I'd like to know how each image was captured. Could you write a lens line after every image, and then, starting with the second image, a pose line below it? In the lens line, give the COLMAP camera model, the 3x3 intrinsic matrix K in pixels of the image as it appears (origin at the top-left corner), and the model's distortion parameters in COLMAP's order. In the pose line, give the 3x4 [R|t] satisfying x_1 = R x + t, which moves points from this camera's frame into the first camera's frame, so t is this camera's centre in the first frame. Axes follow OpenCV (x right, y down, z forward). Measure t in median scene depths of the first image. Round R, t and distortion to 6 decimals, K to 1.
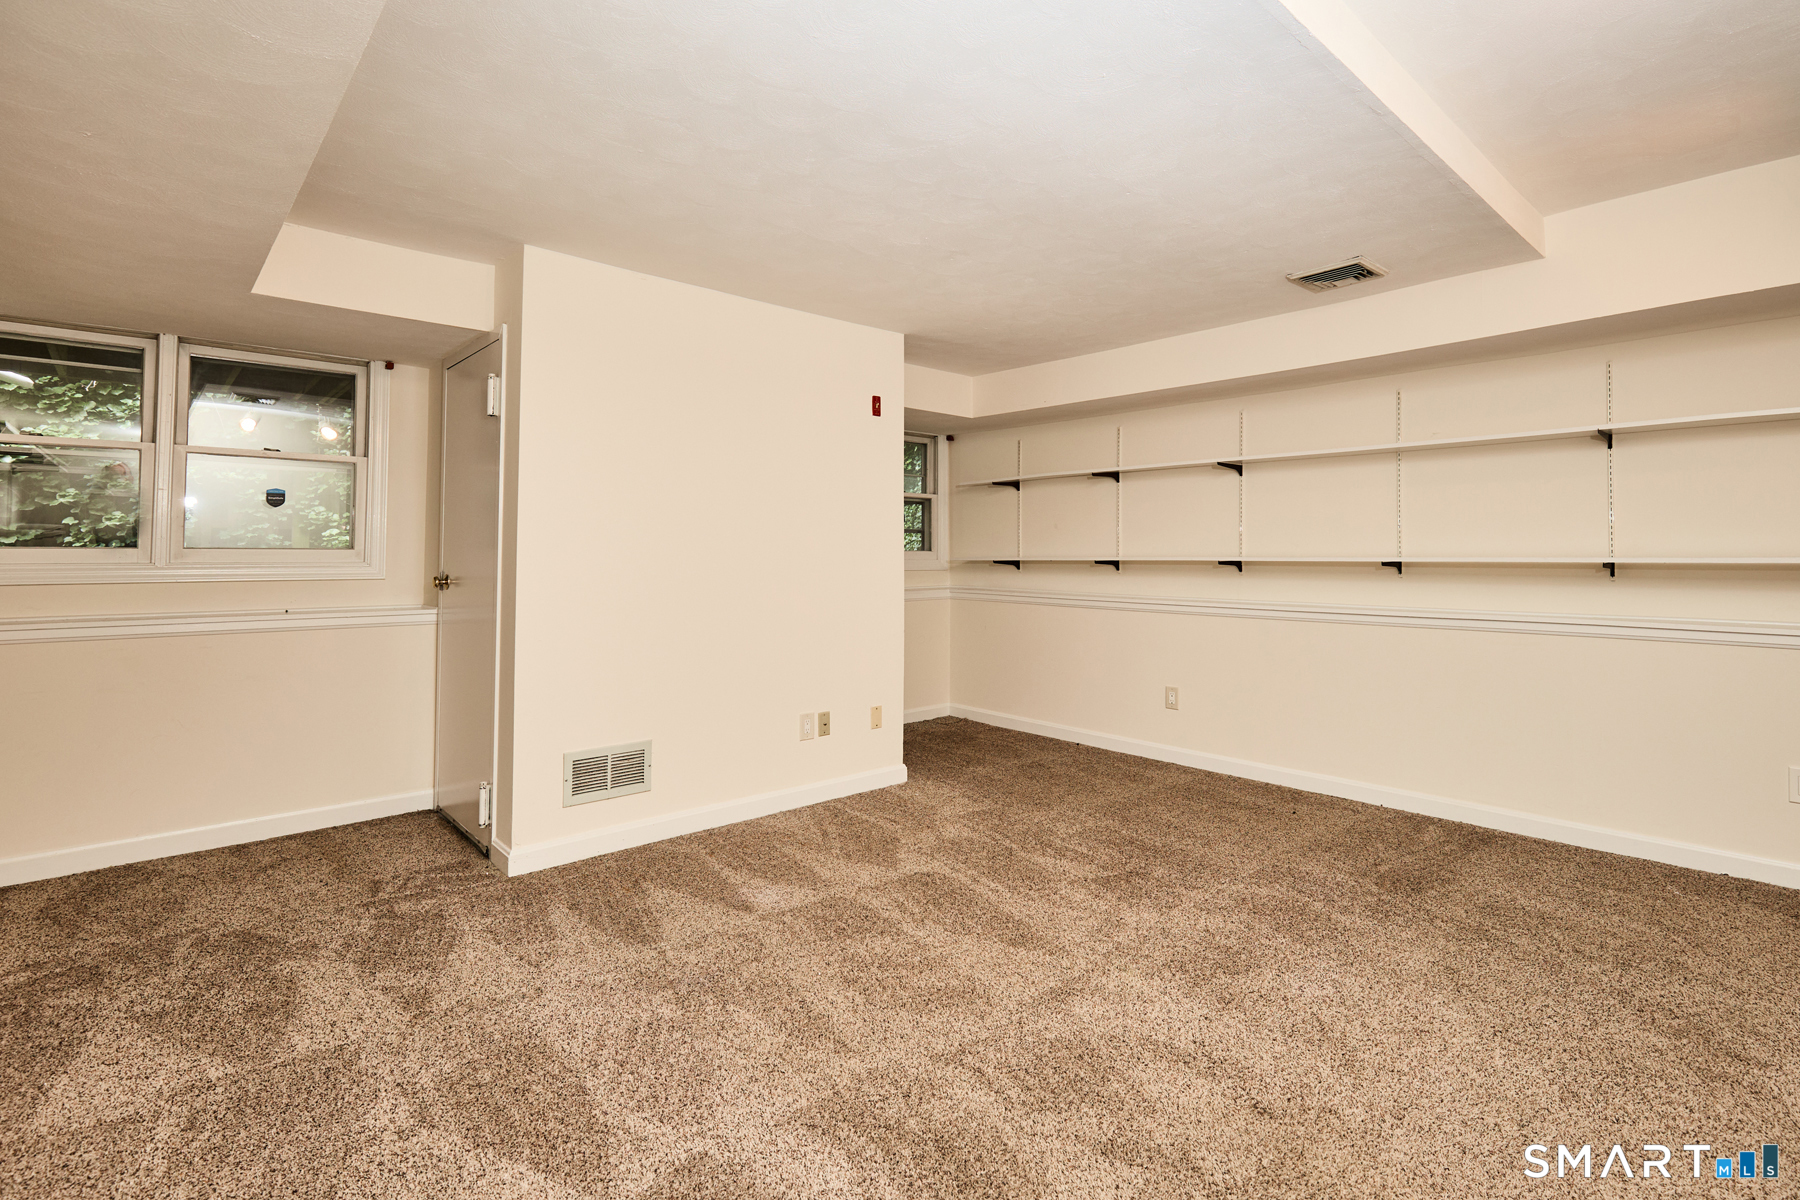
lens RADIAL K [[854.5, 0, 904.9], [0, 854.5, 501.4], [0, 0, 1]] dist [-0.001532, 0.000081]
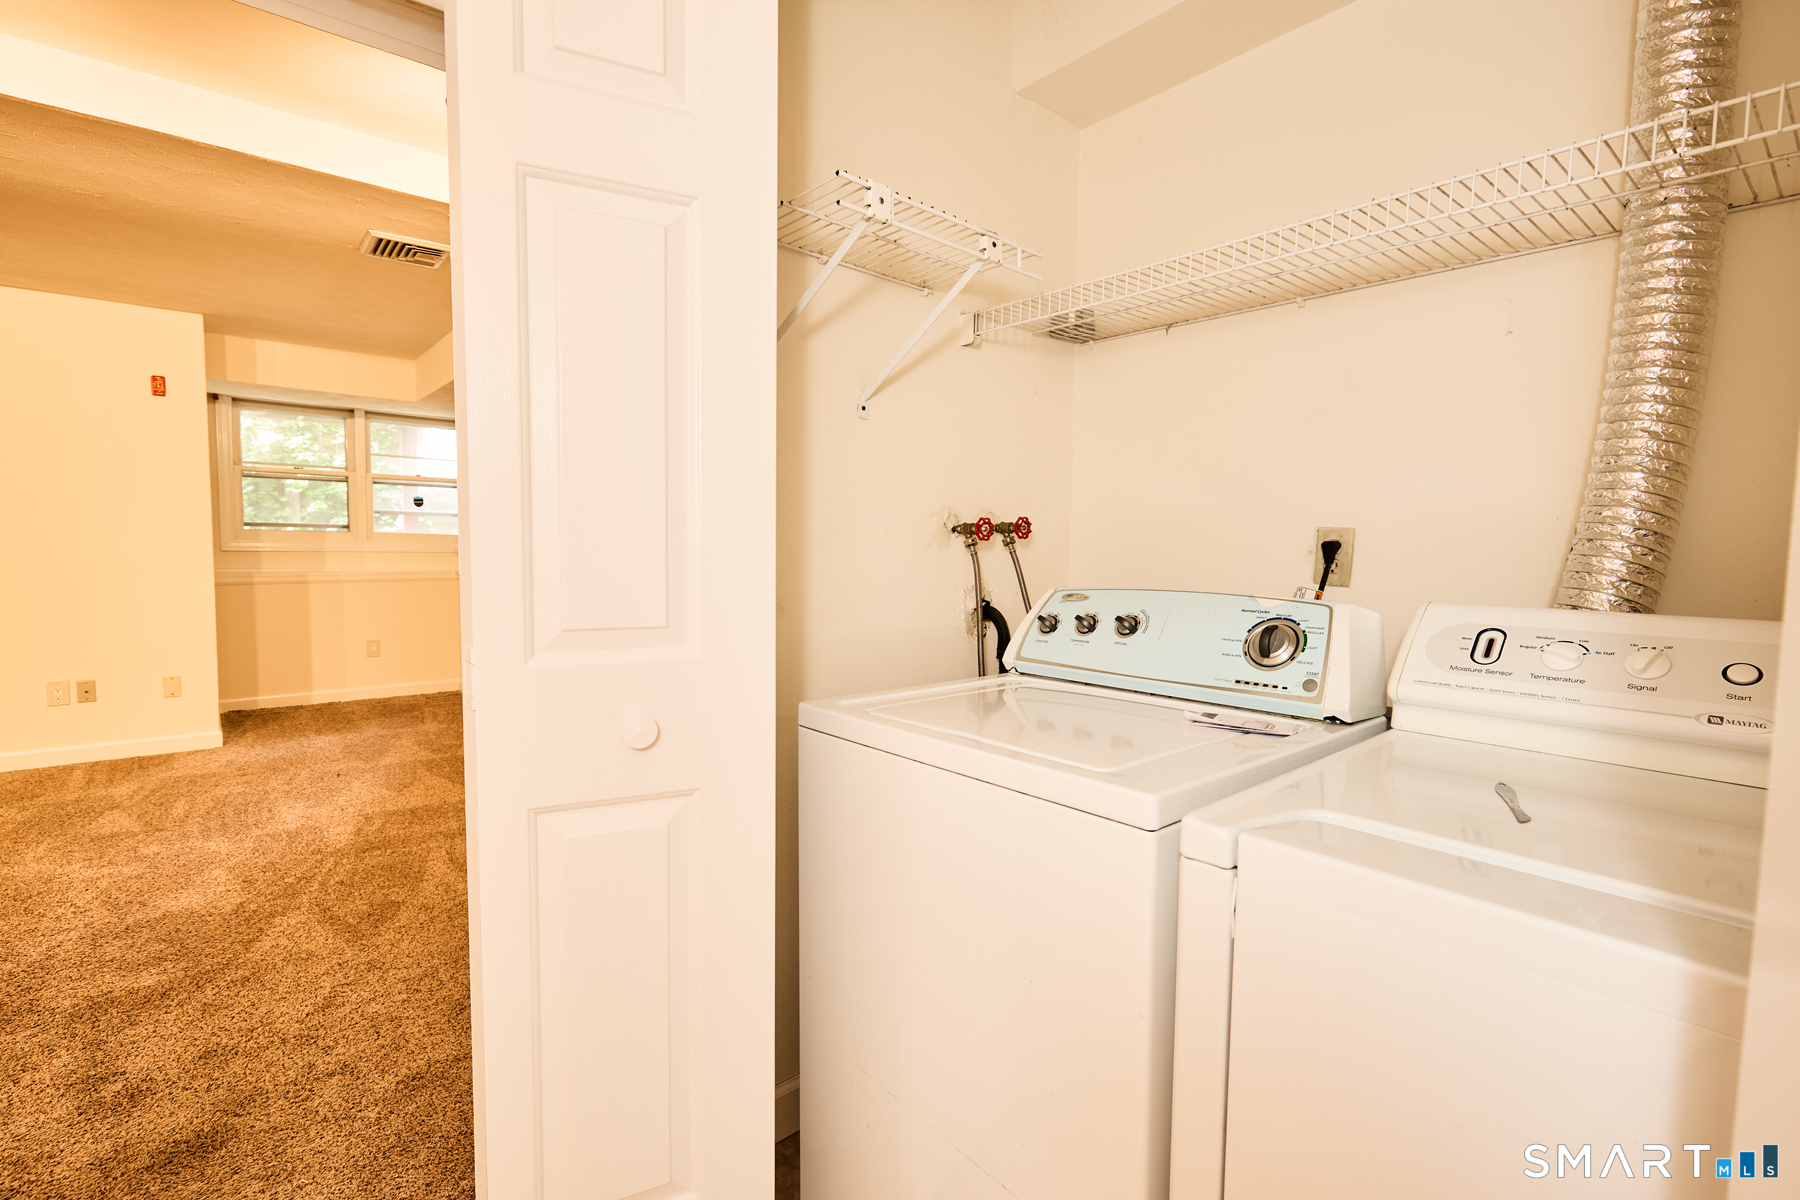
lens RADIAL K [[818.7, 0, 900.0], [0, 818.7, 600.0], [0, 0, 1]] dist [0.008691, -0.000254]
pose [[0.999371, 0.014153, -0.032522, 1.176502], [-0.009861, 0.991655, 0.128542, 0.007193], [0.034070, -0.128140, 0.991171, 0.042749]]
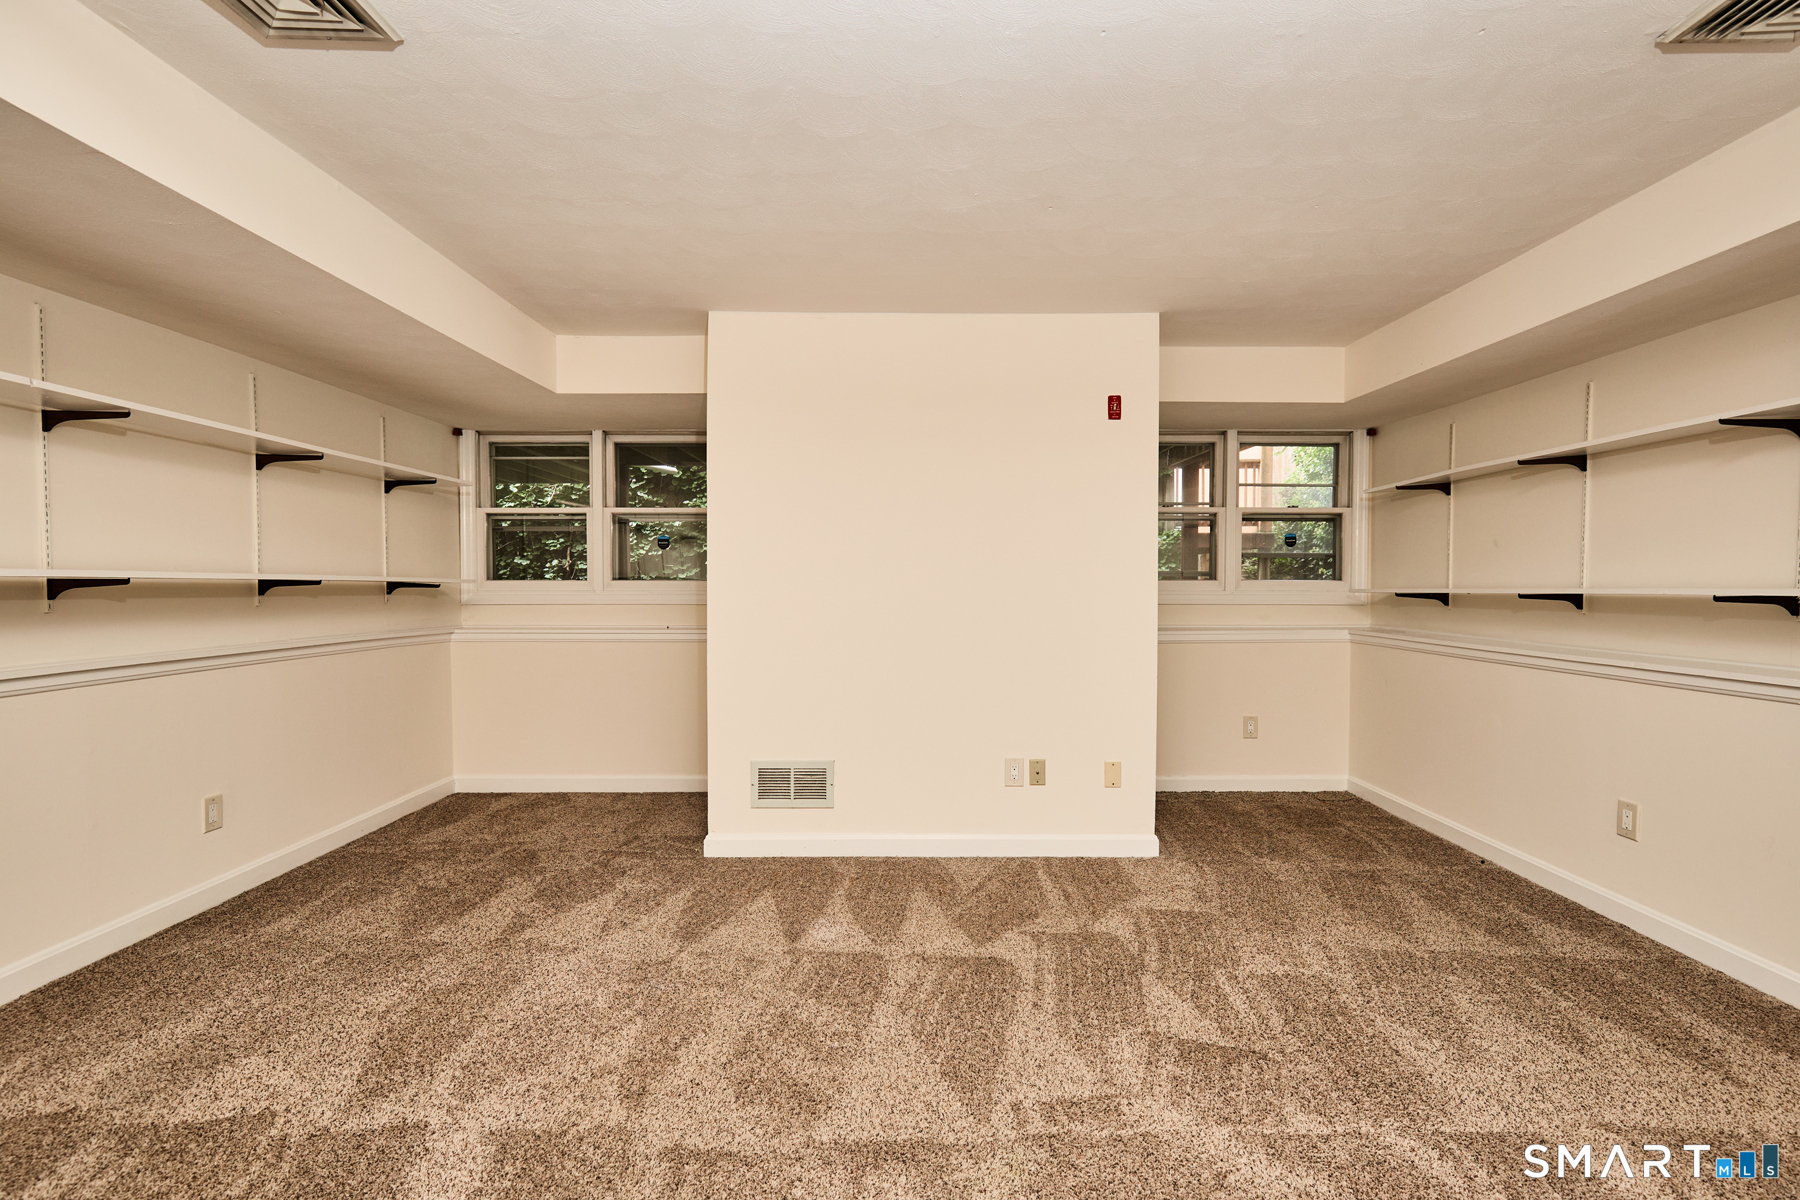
lens RADIAL K [[824.9, 0, 903.1], [0, 824.9, 590.6], [0, 0, 1]] dist [0.000036, 0.000090]
pose [[0.742291, 0.003697, -0.670067, 0.475642], [0.041667, 0.997795, 0.051664, 0.022762], [0.668781, -0.066270, 0.740500, 0.340096]]
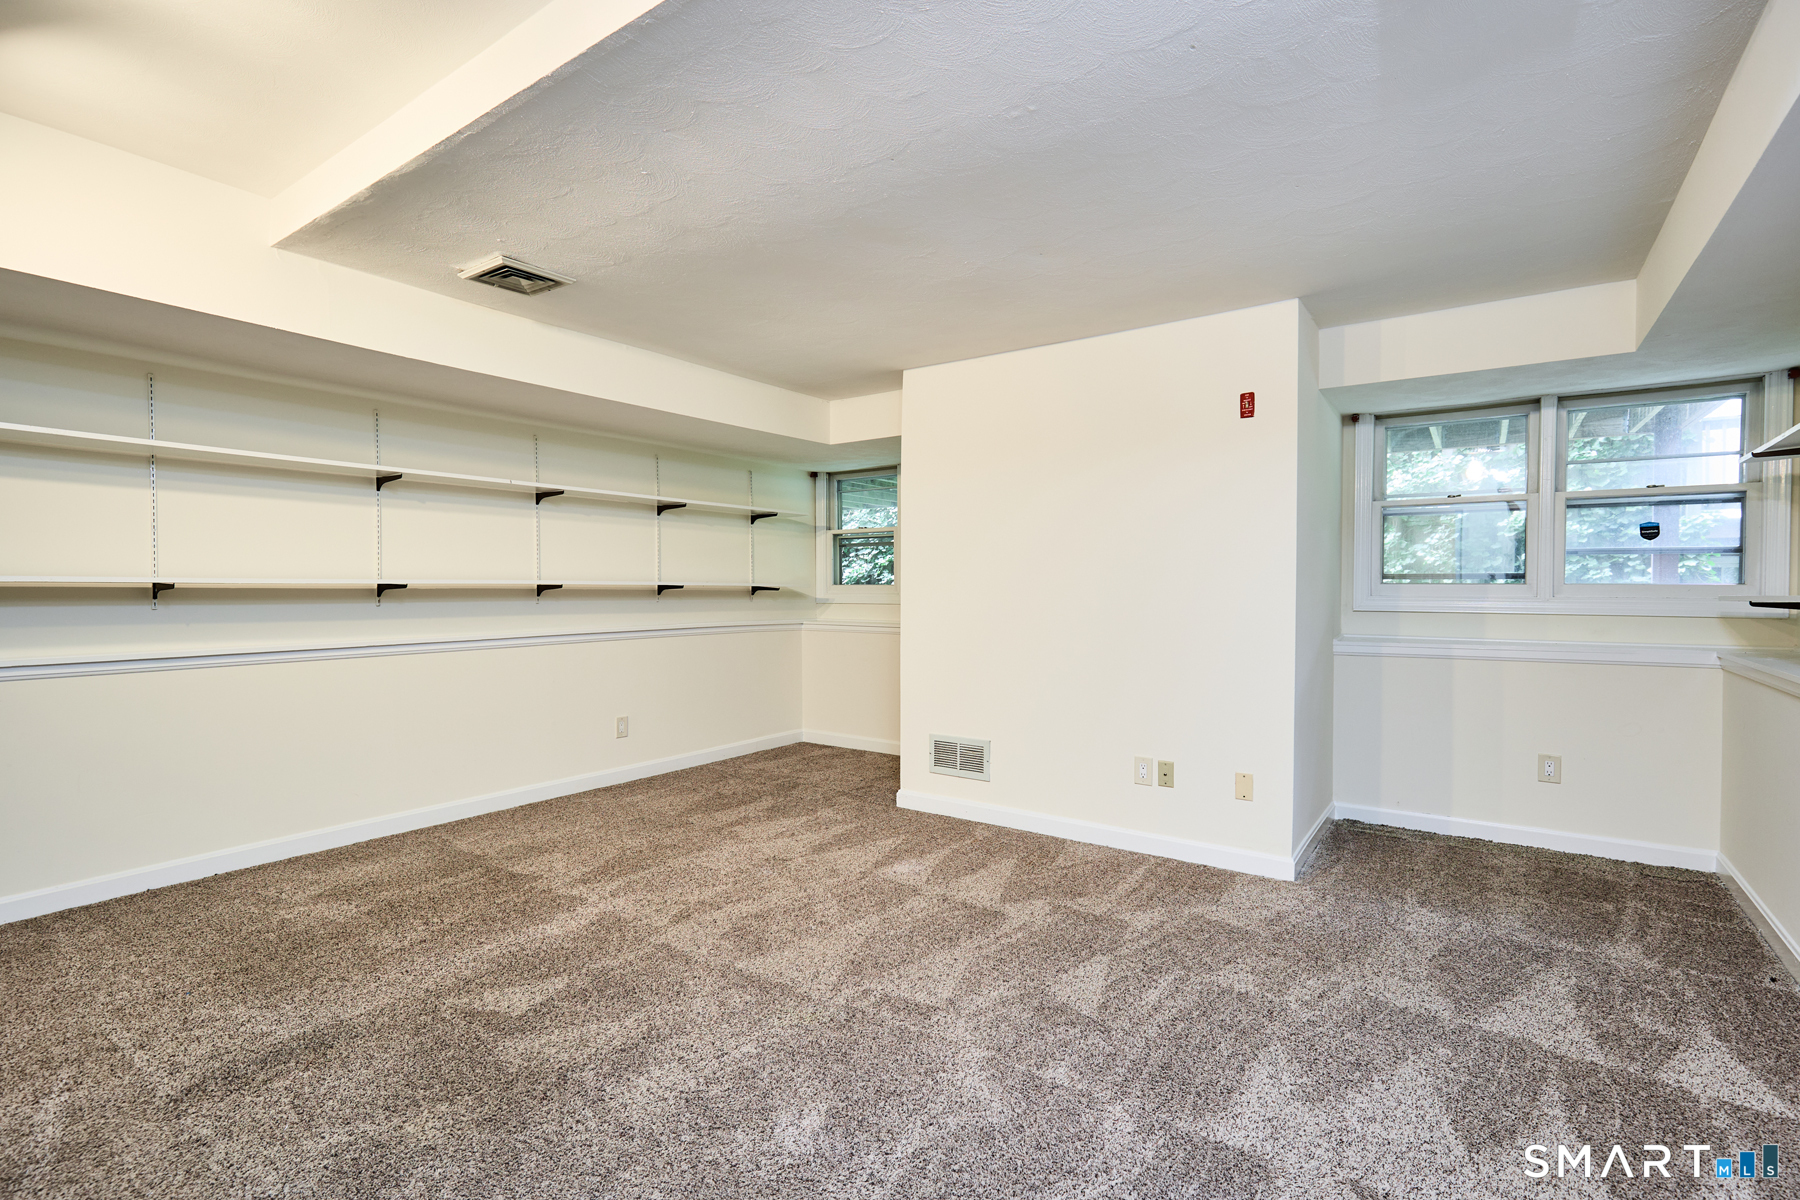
lens RADIAL K [[824.9, 0, 903.1], [0, 824.9, 590.6], [0, 0, 1]] dist [0.000036, 0.000090]
pose [[0.219100, 0.002318, -0.975700, 0.875825], [0.057902, 0.998204, 0.015374, 0.042899], [0.973983, -0.059864, 0.218573, 0.677235]]
